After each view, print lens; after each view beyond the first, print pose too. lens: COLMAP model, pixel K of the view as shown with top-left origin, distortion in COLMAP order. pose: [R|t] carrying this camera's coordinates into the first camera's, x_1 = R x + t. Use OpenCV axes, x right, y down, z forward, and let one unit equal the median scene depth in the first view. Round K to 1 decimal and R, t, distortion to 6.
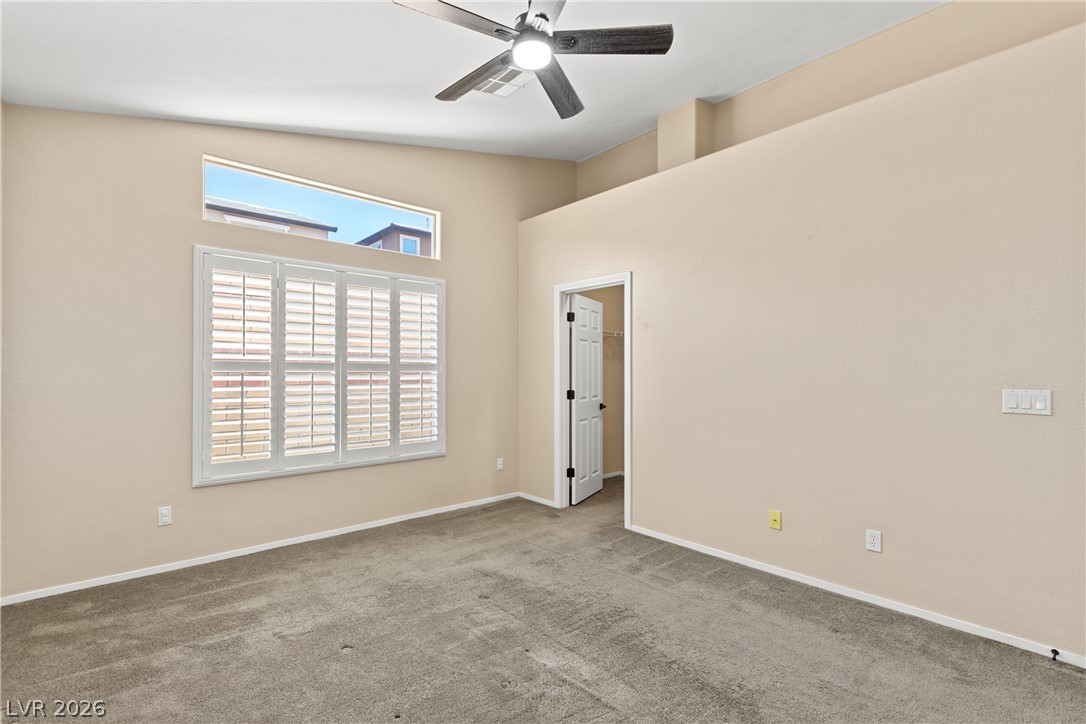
lens RADIAL K [[491.0, 0, 543.0], [0, 491.0, 362.0], [0, 0, 1]] dist [0.001598, 0.000262]
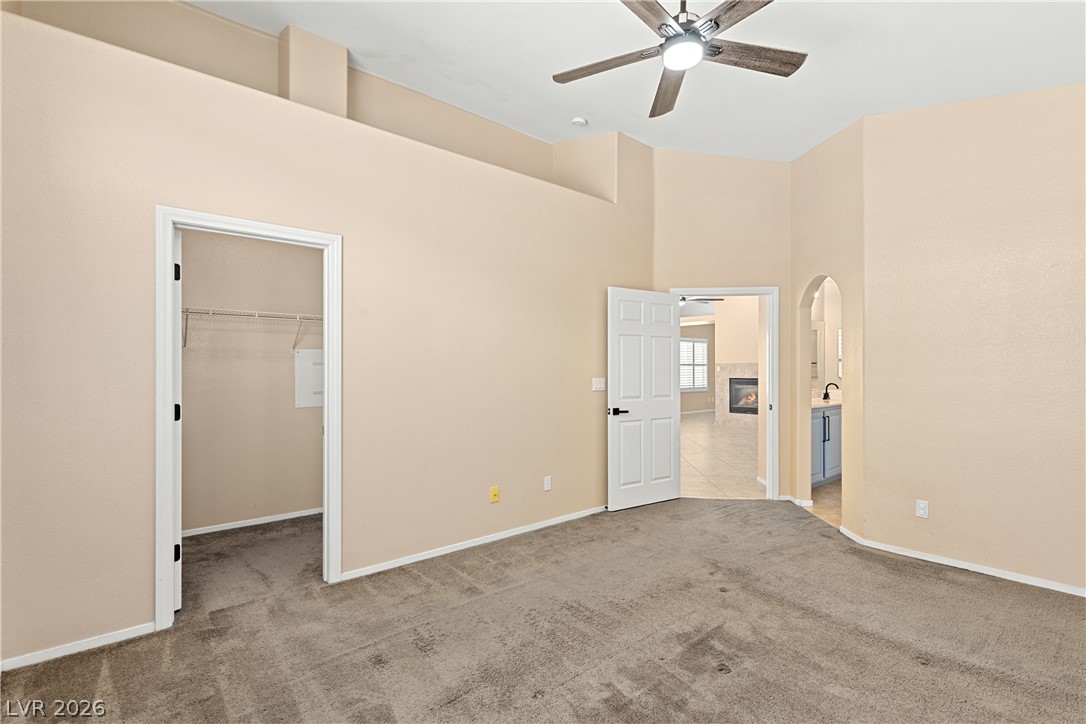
lens RADIAL K [[491.0, 0, 543.0], [0, 491.0, 362.0], [0, 0, 1]] dist [0.001598, 0.000262]
pose [[0.042749, 0.005334, 0.999072, -0.629823], [-0.021905, 0.999750, -0.004401, 0.004307], [-0.998846, -0.021696, 0.042855, 0.746586]]
